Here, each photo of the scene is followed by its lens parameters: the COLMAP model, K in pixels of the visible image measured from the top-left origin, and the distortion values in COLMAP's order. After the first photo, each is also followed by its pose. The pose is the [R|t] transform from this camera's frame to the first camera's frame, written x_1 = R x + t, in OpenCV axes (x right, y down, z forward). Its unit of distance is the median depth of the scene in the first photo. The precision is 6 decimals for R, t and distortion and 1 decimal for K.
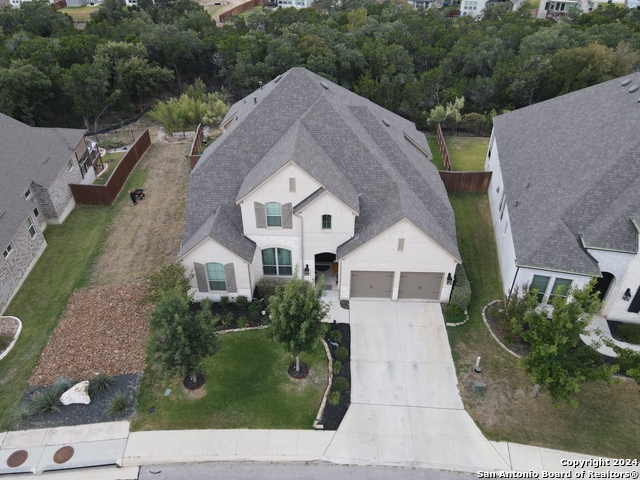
lens RADIAL K [[464.2, 0, 320.0], [0, 464.2, 240.0], [0, 0, 1]] dist [0.006461, 0.004534]
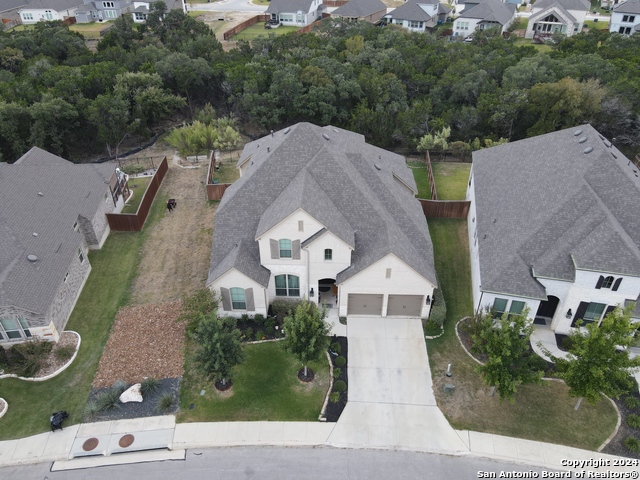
lens RADIAL K [[464.2, 0, 320.0], [0, 464.2, 240.0], [0, 0, 1]] dist [0.006461, 0.004534]
pose [[0.999996, -0.001051, 0.002484, -0.010067], [0.001055, 0.999998, -0.001471, -0.070825], [-0.002483, 0.001474, 0.999996, -0.219559]]
